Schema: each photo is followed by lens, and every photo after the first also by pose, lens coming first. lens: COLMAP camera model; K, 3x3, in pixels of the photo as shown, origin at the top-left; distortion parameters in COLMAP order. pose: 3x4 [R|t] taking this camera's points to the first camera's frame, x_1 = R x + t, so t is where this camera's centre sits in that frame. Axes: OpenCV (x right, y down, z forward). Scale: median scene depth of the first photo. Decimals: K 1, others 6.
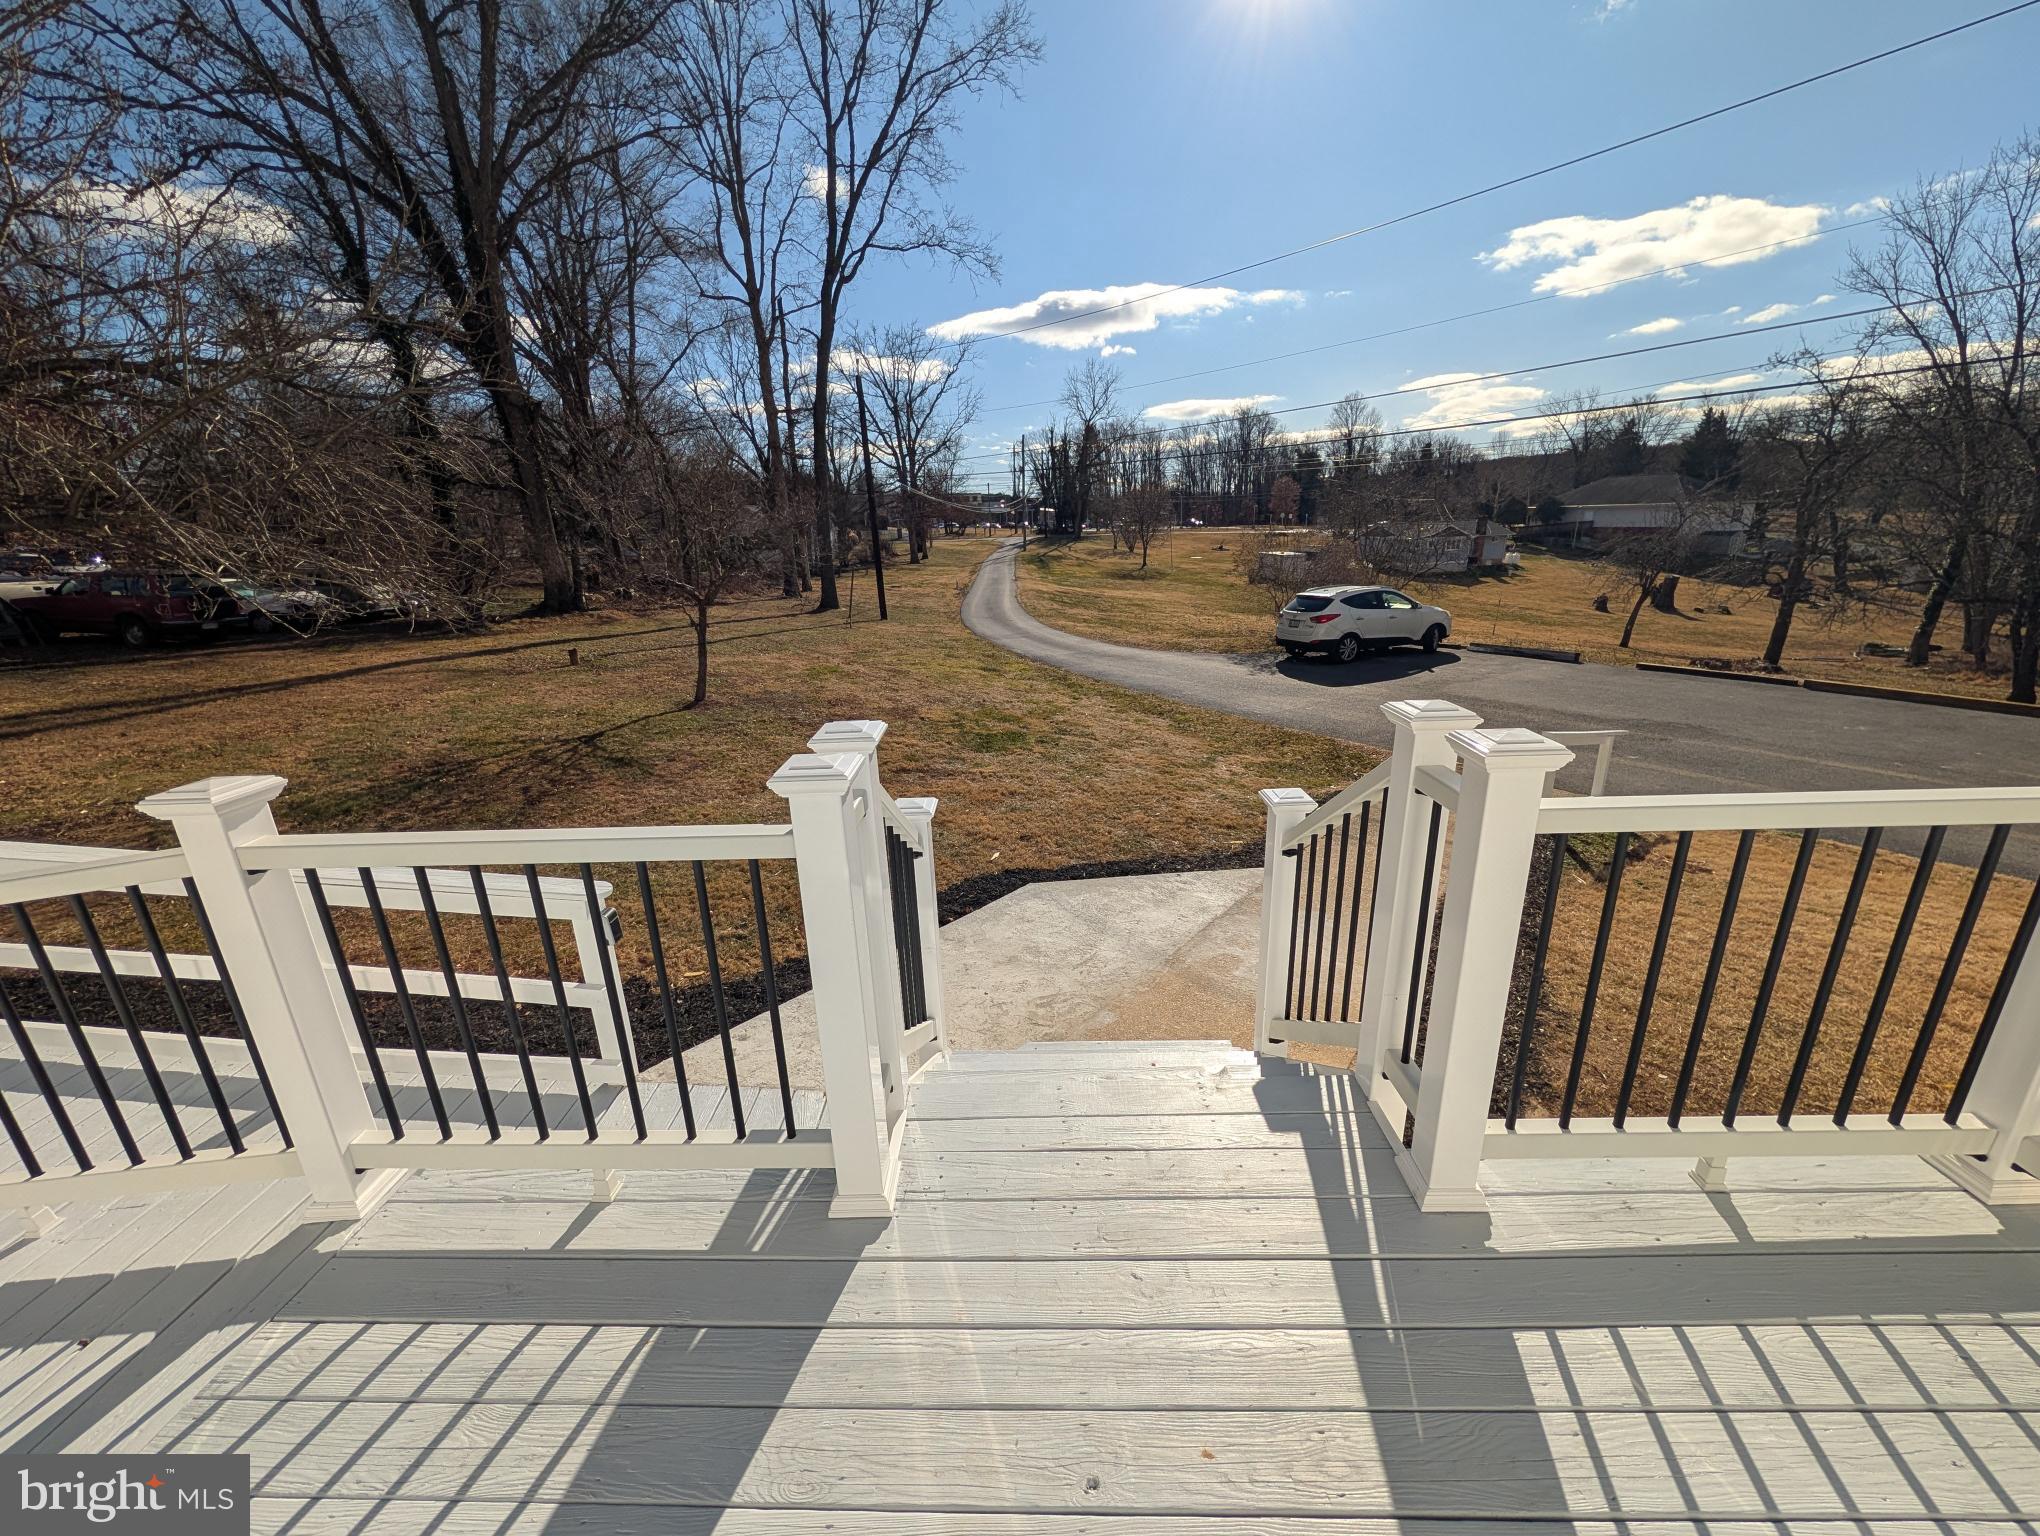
lens RADIAL K [[782.8, 0, 1017.6], [0, 782.8, 766.3], [0, 0, 1]] dist [0.001799, -0.000257]
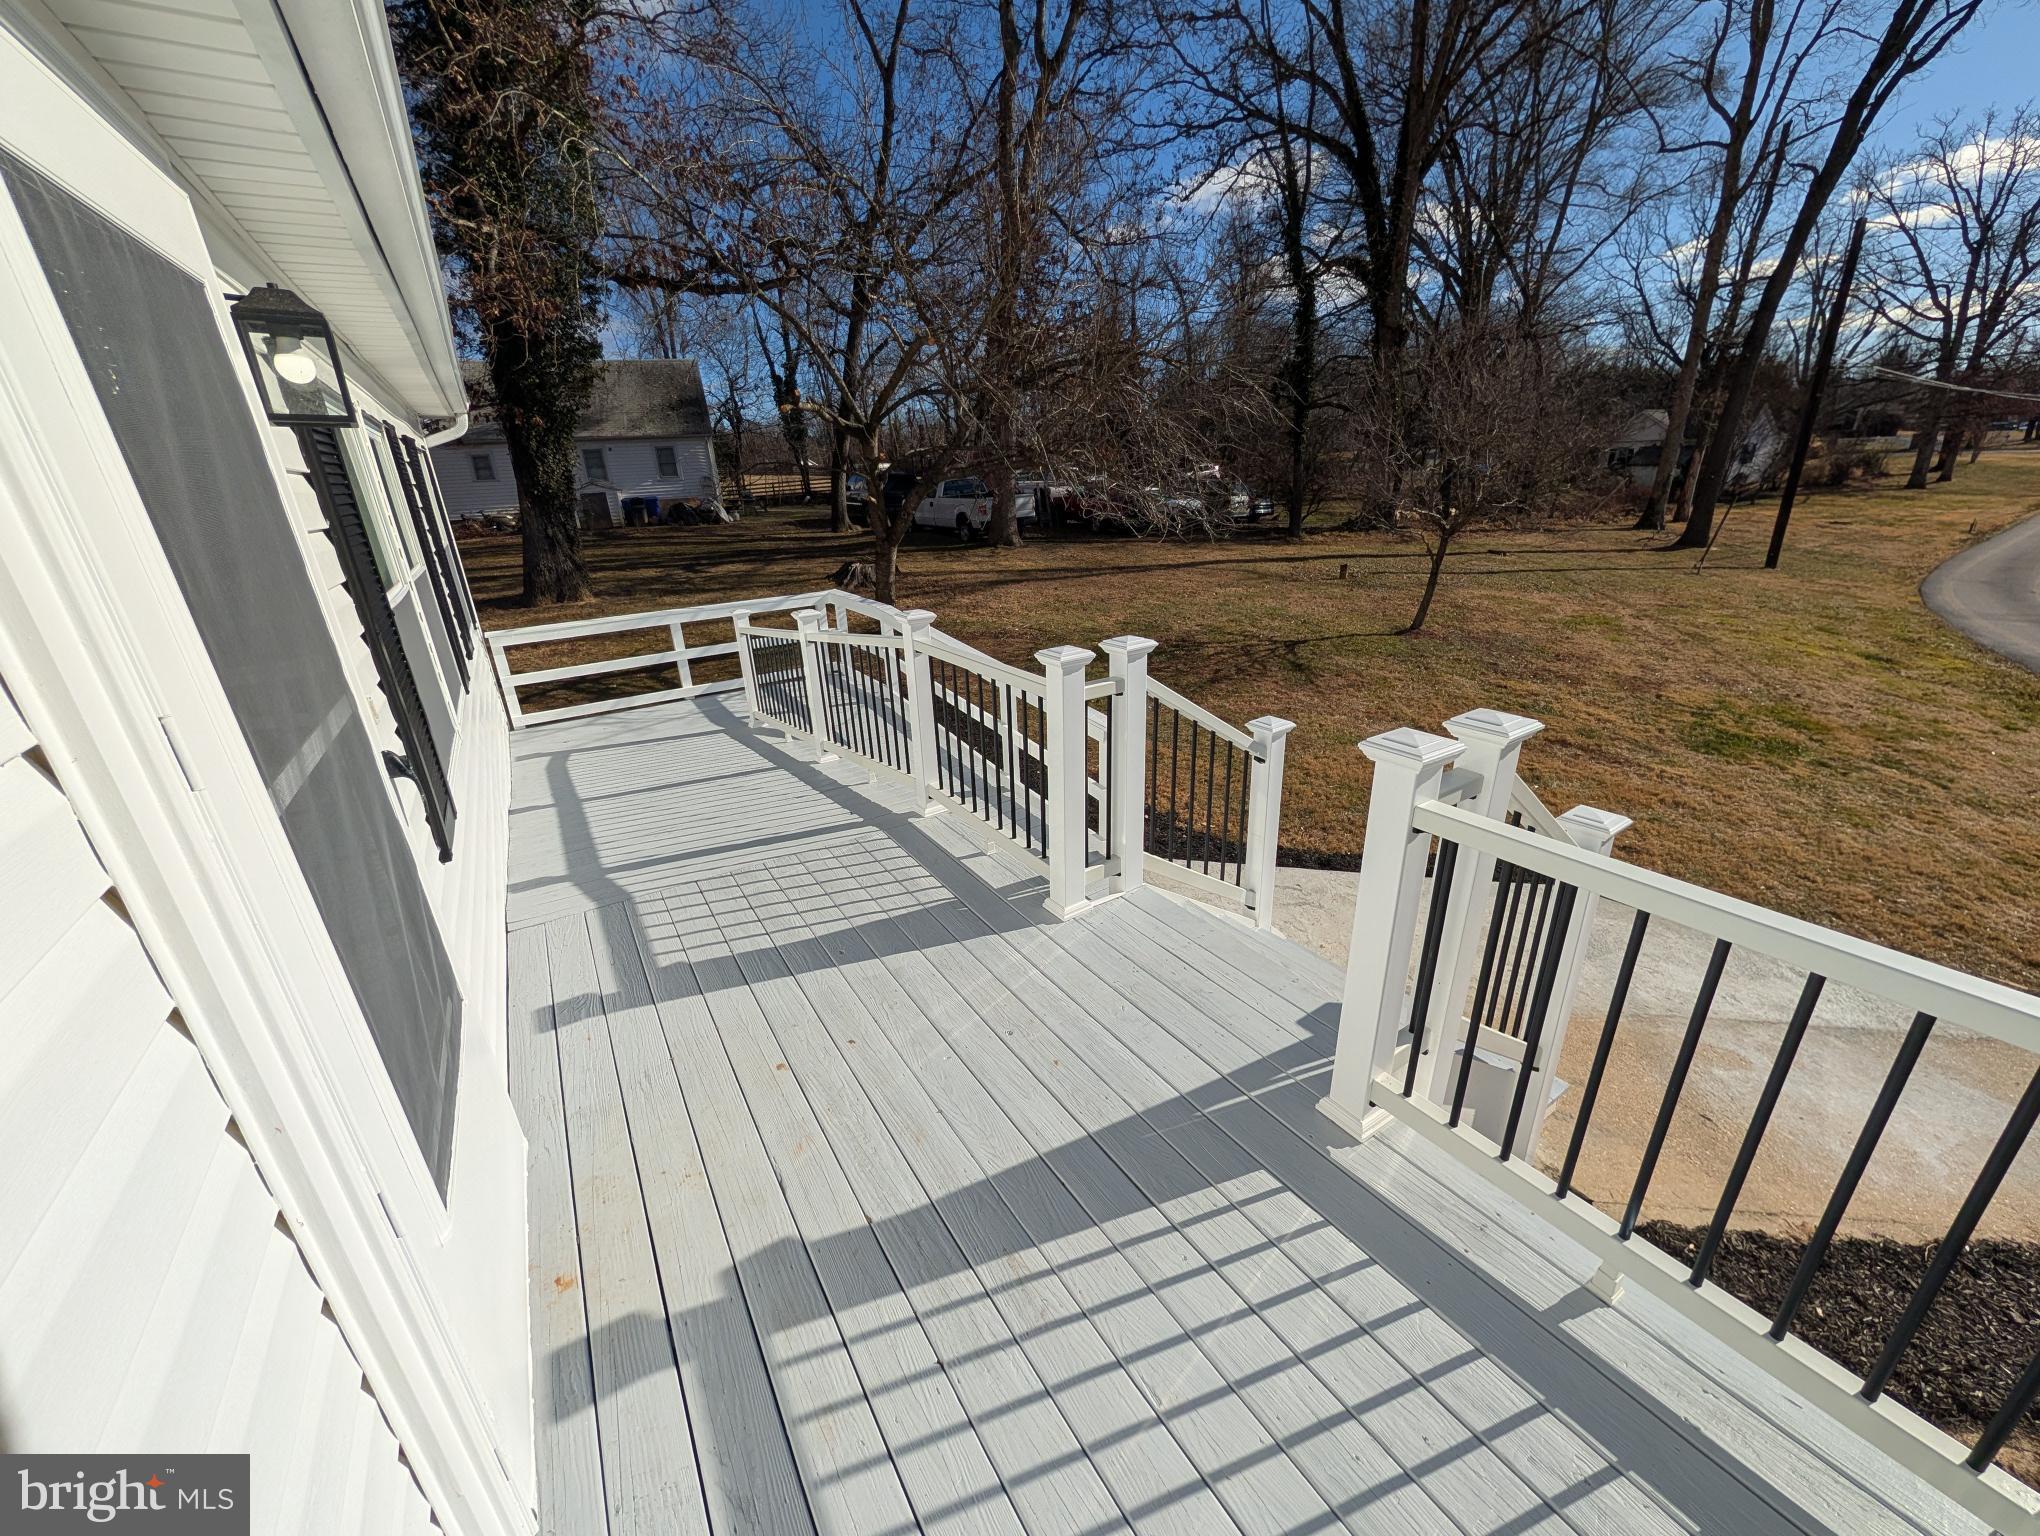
lens RADIAL K [[782.8, 0, 1017.6], [0, 782.8, 766.3], [0, 0, 1]] dist [0.001799, -0.000257]
pose [[0.560184, 0.305375, -0.770026, 0.057761], [-0.225515, 0.950680, 0.212959, -0.005432], [0.797080, 0.054356, 0.601422, -0.007892]]
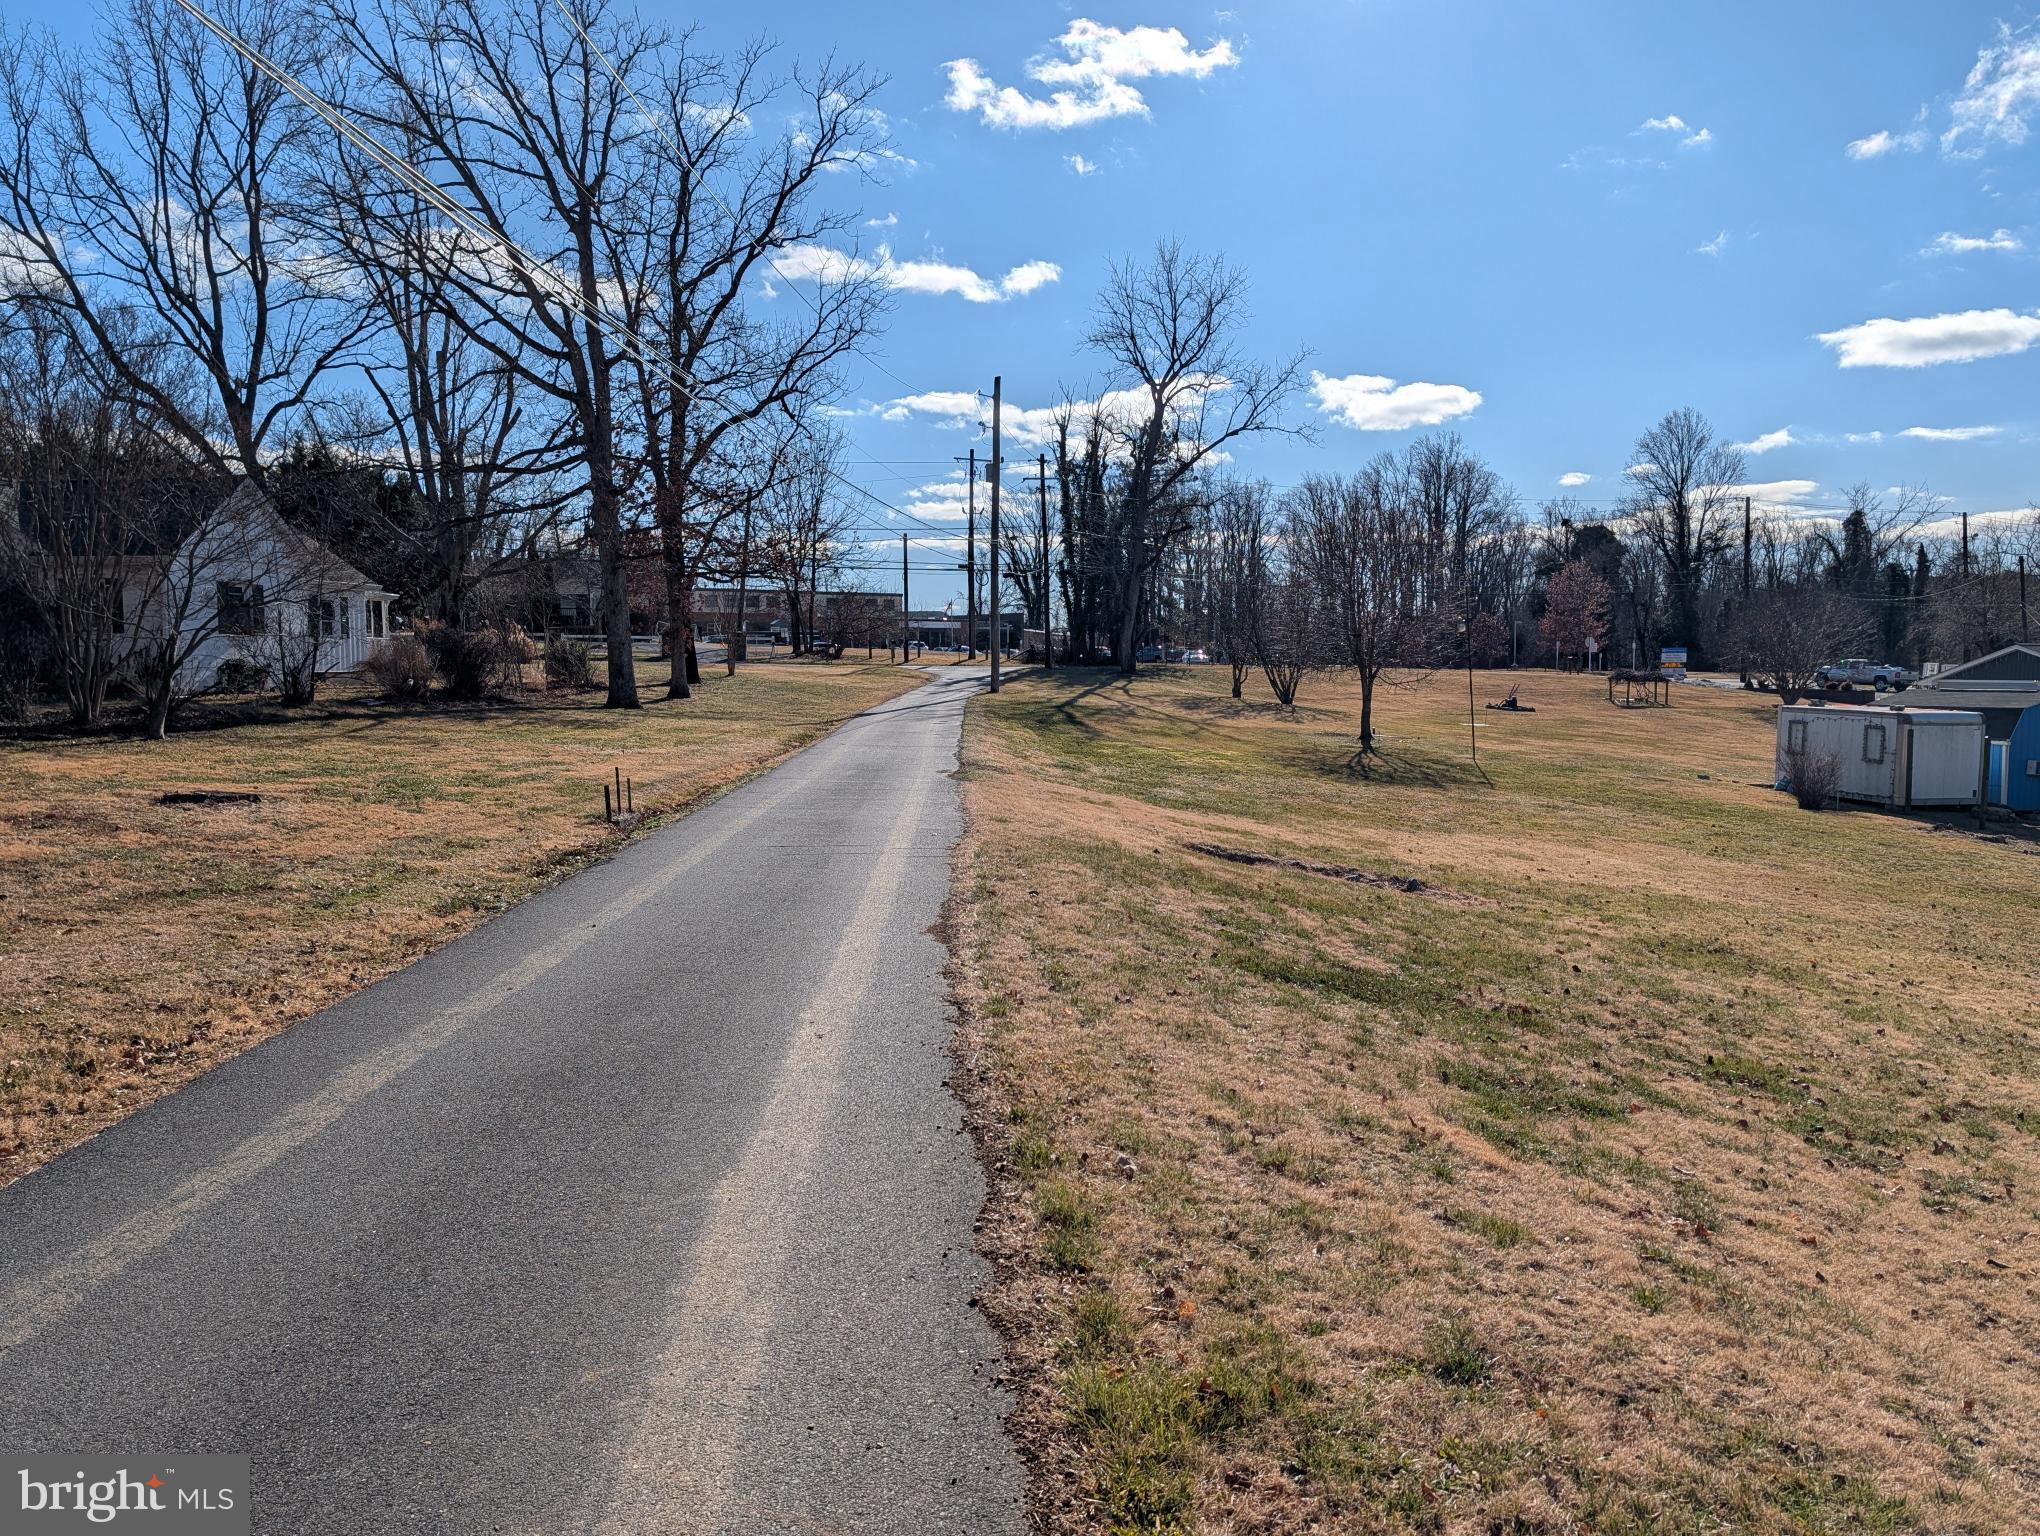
lens RADIAL K [[1441.2, 0, 1020.0], [0, 1441.2, 768.0], [0, 0, 1]] dist [0.005860, 0.001650]
pose [[0.999361, 0.020729, 0.029122, 0.003427], [-0.013372, 0.972327, -0.233241, -0.226578], [-0.033151, 0.232702, 0.971983, 0.943310]]
